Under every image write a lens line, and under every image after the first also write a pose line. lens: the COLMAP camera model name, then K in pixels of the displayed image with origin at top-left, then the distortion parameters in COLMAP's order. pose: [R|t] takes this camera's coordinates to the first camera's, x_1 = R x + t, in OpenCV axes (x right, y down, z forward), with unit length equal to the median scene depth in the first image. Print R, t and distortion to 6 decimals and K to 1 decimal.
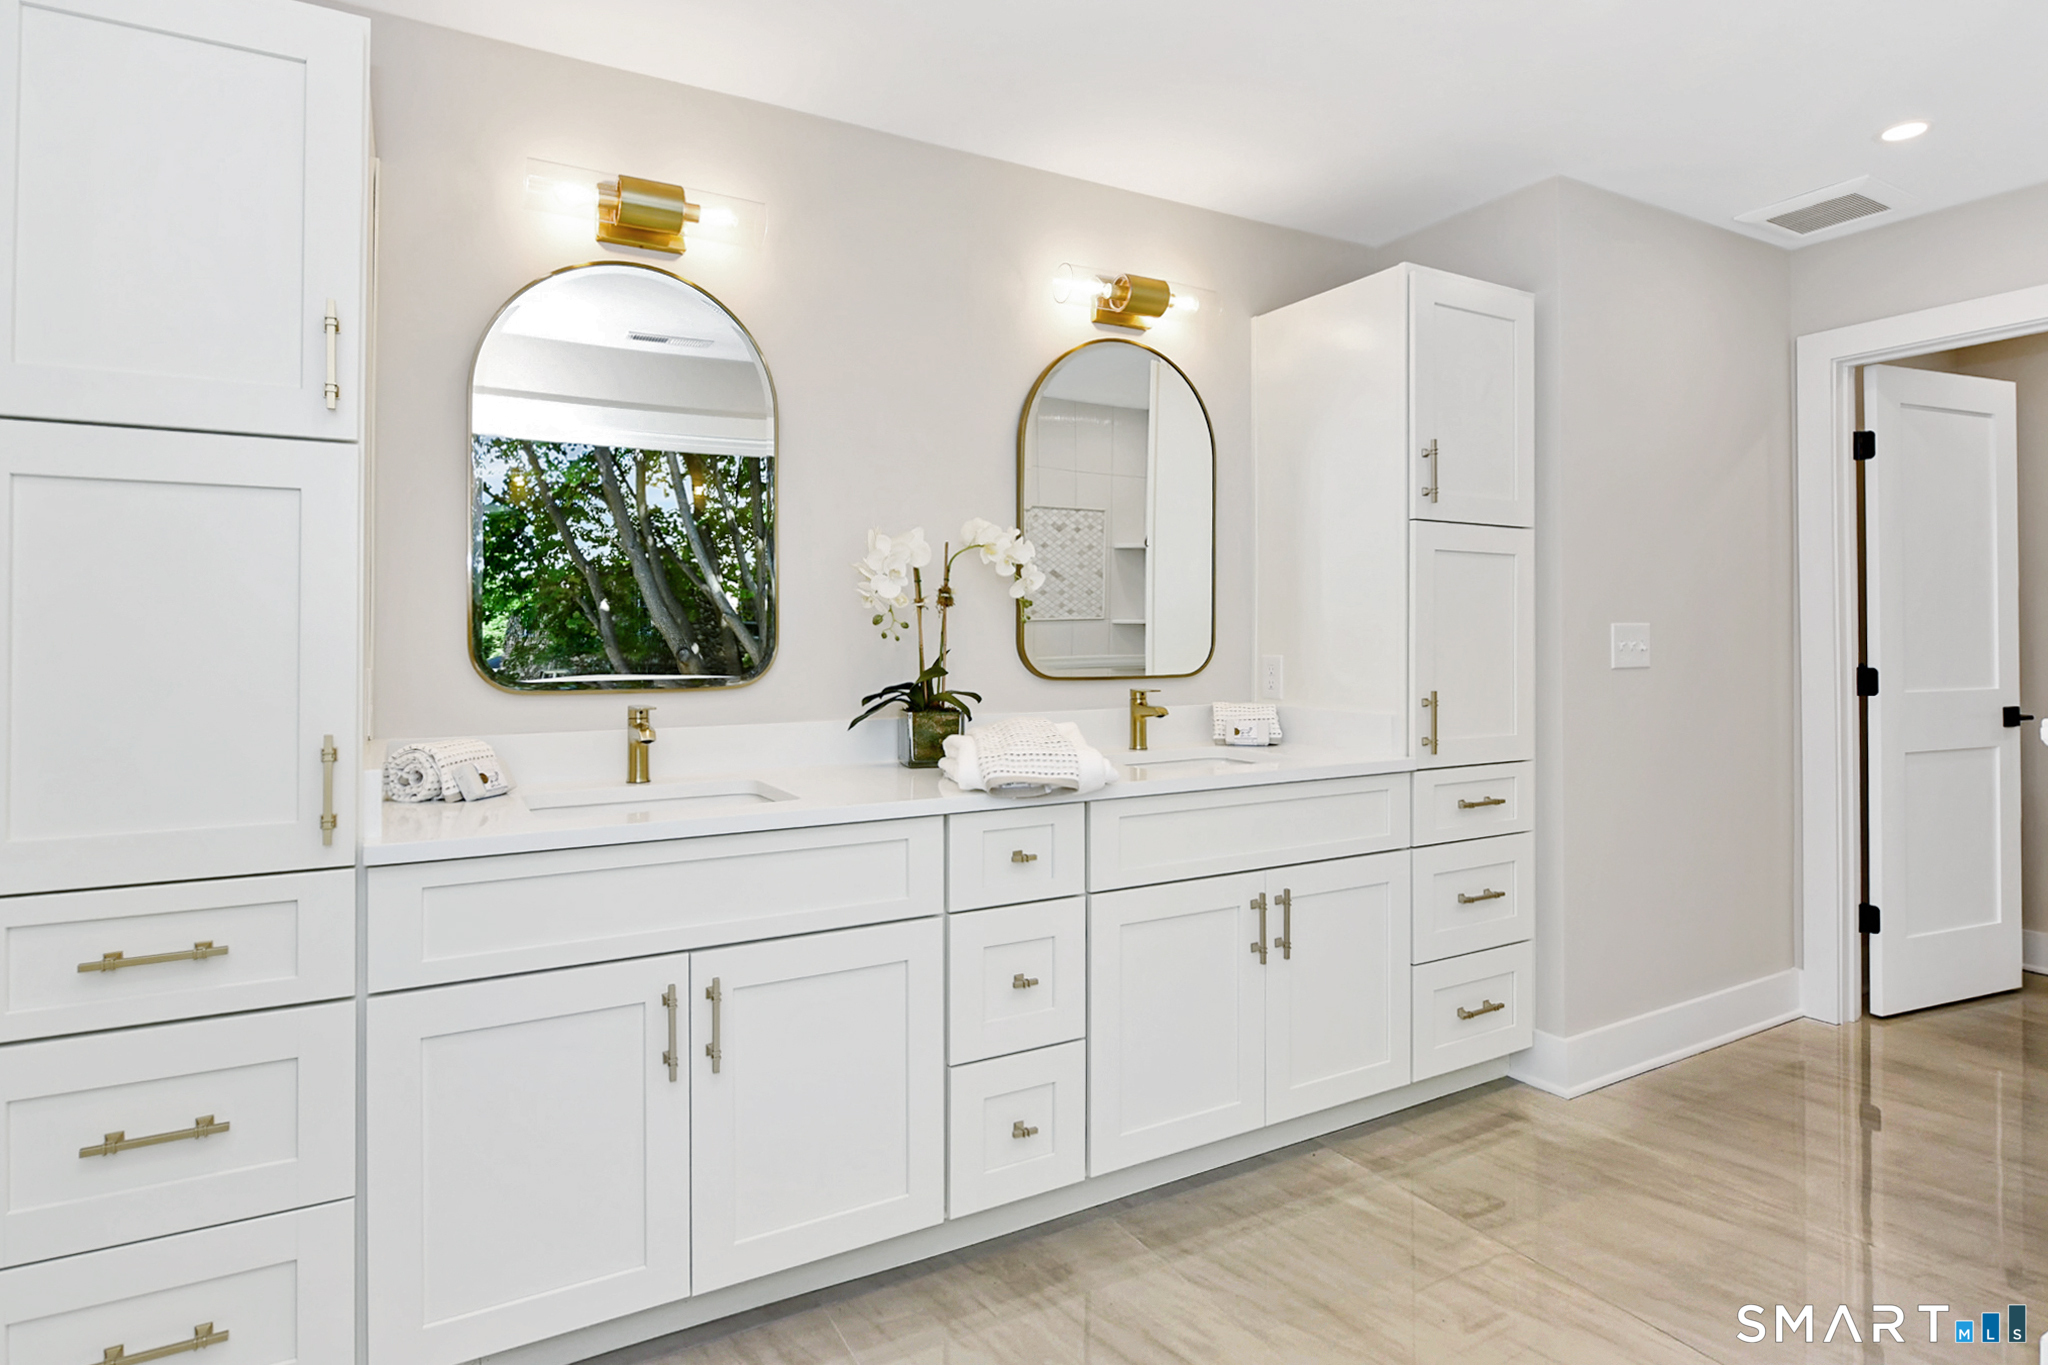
lens RADIAL K [[1225.9, 0, 1023.0], [0, 1225.9, 624.7], [0, 0, 1]] dist [0.003642, -0.001670]
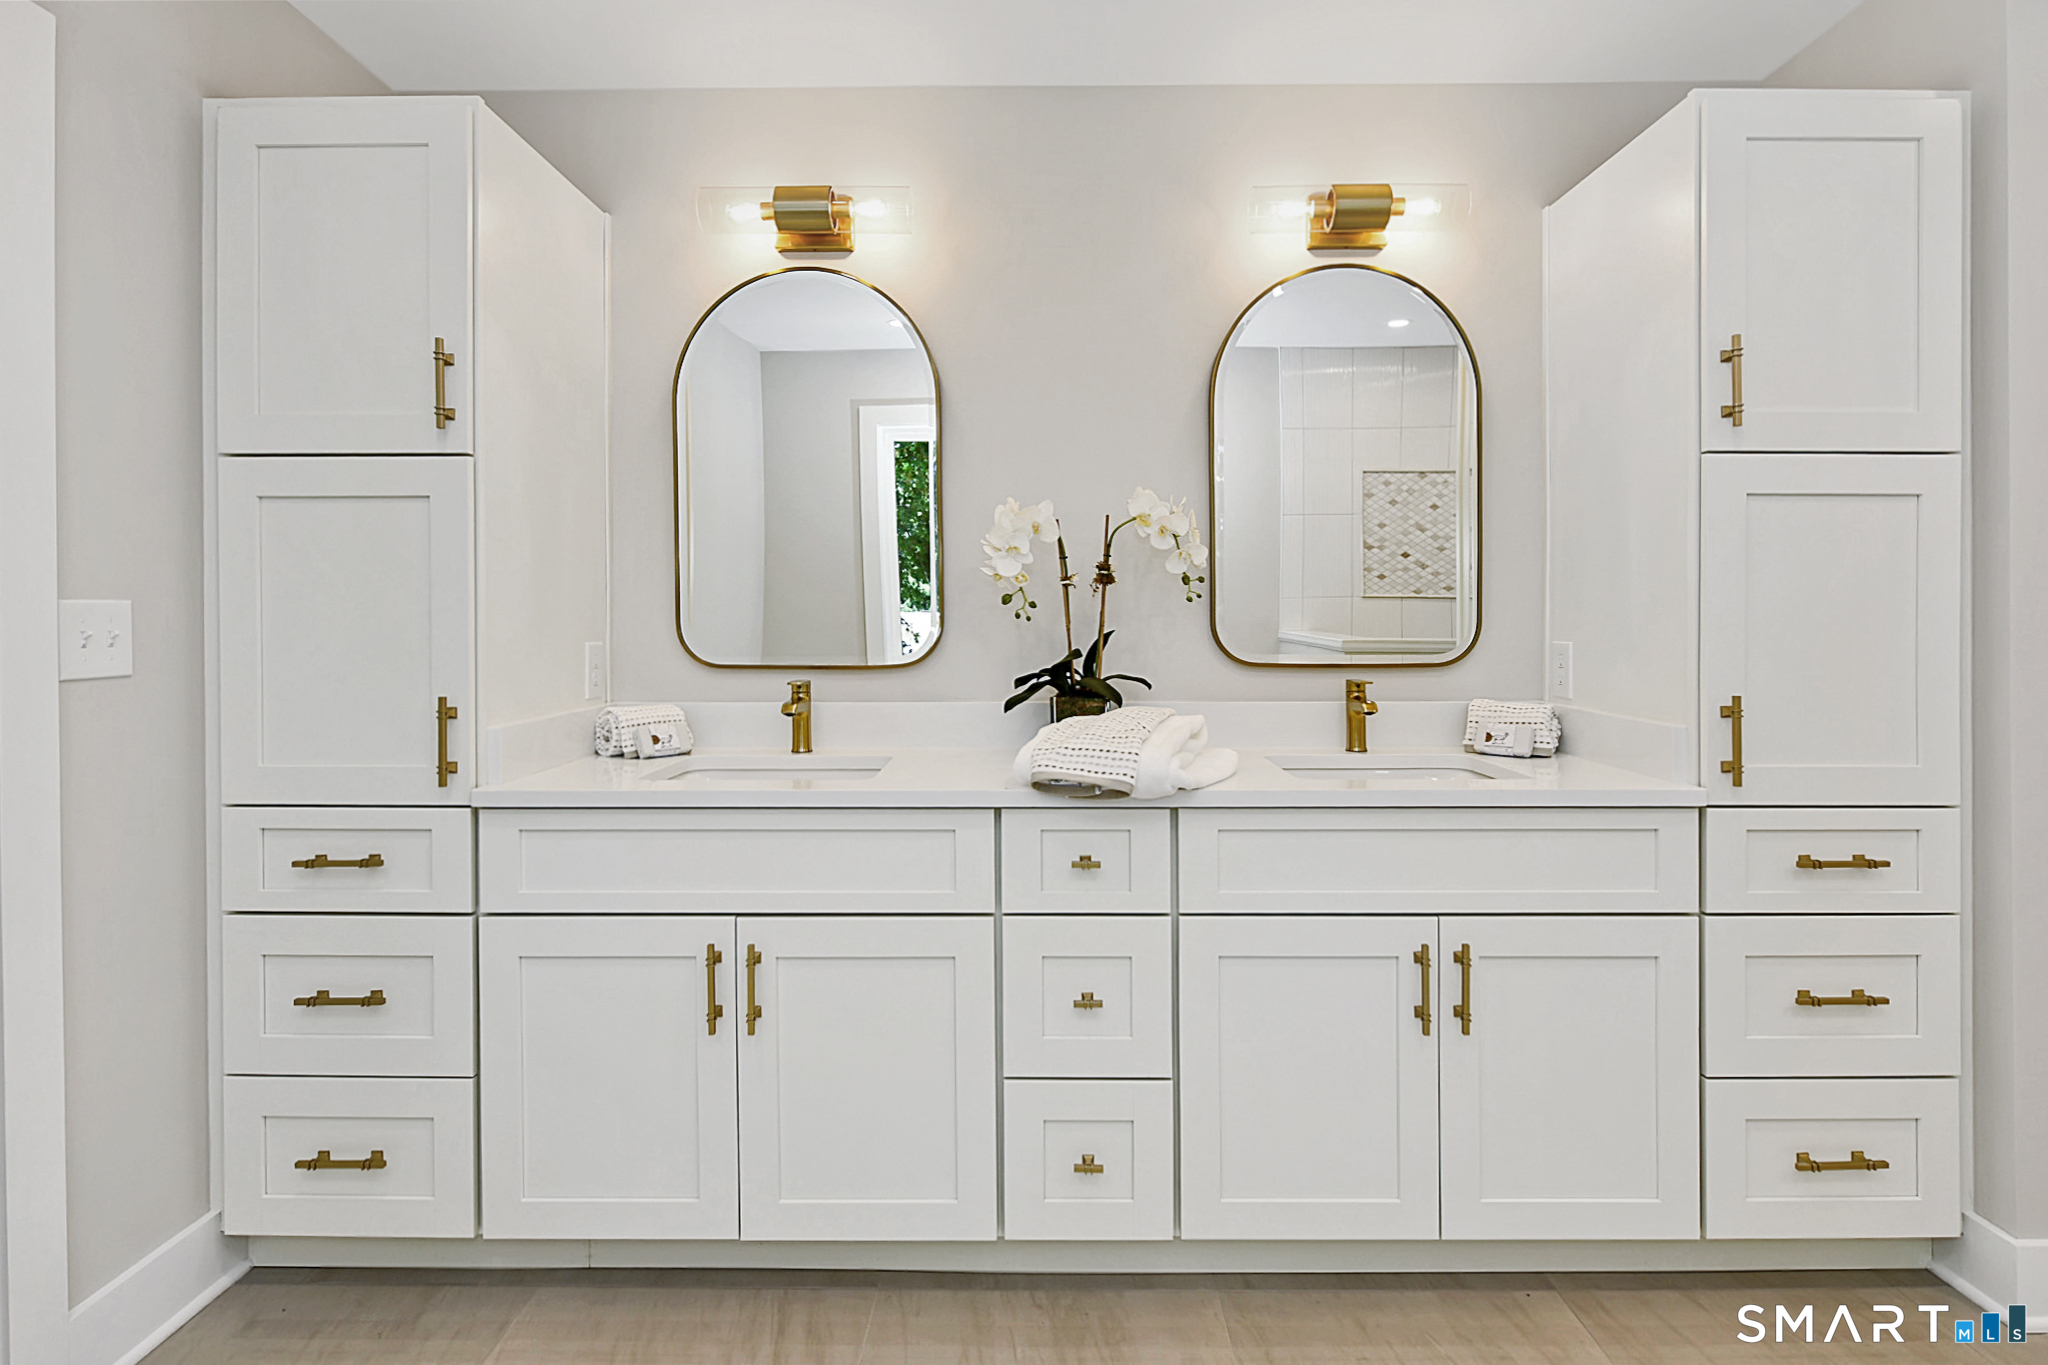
lens RADIAL K [[1159.8, 0, 1026.3], [0, 1159.8, 623.1], [0, 0, 1]] dist [-0.001446, -0.001103]
pose [[0.841004, 0.005123, -0.541005, 0.367374], [0.003900, 0.999872, 0.015530, 0.000640], [0.541016, -0.015170, 0.840876, 0.232623]]
